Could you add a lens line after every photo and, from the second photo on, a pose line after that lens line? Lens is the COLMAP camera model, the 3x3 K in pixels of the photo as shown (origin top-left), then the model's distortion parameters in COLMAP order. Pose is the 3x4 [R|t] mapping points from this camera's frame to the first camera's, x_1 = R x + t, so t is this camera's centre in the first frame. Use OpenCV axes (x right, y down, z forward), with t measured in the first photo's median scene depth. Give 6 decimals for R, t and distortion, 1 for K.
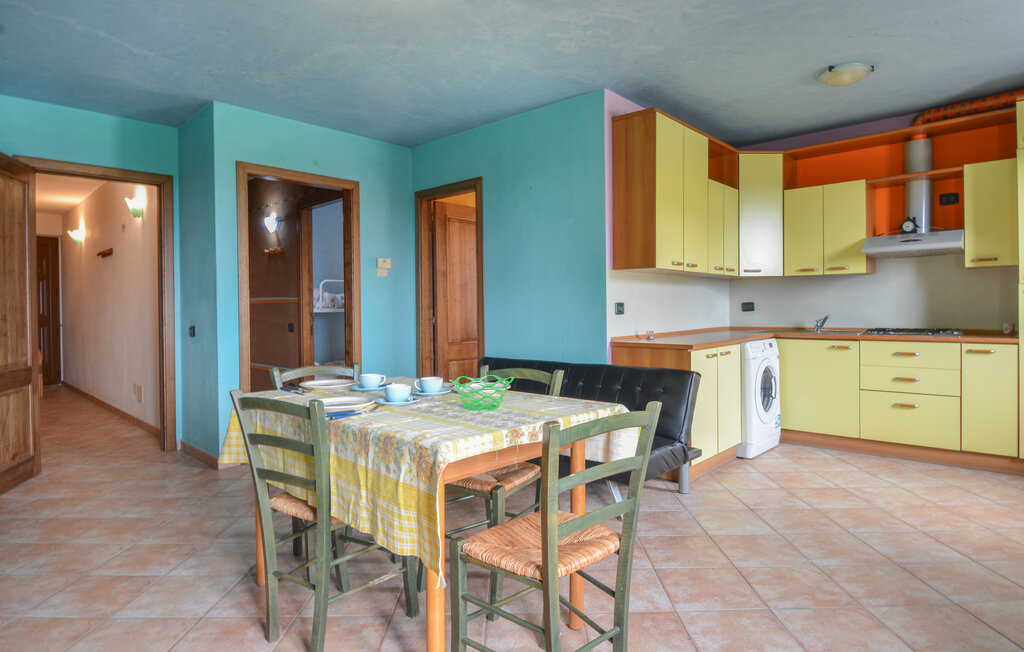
lens RADIAL K [[569.8, 0, 511.5], [0, 569.8, 309.8], [0, 0, 1]] dist [0.001168, 0.000265]
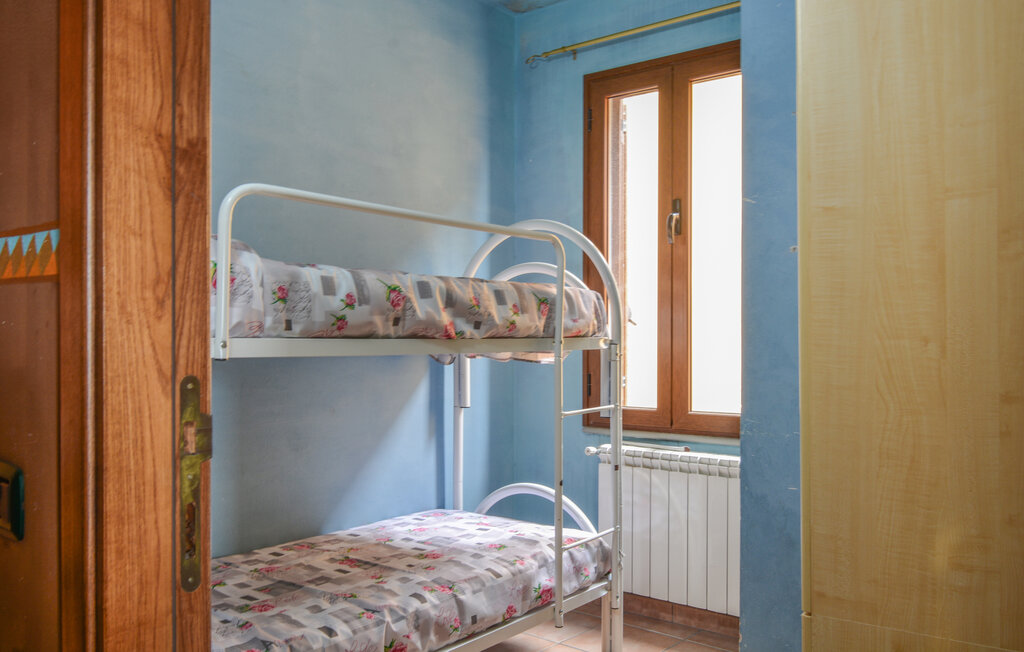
lens RADIAL K [[831.9, 0, 512.0], [0, 831.9, 326.0], [0, 0, 1]] dist [-0.000324, -0.000379]
pose [[0.997061, 0.012492, 0.075582, -0.265568], [-0.010929, 0.999719, -0.021058, -0.001464], [-0.075824, 0.020170, 0.996917, 0.736509]]
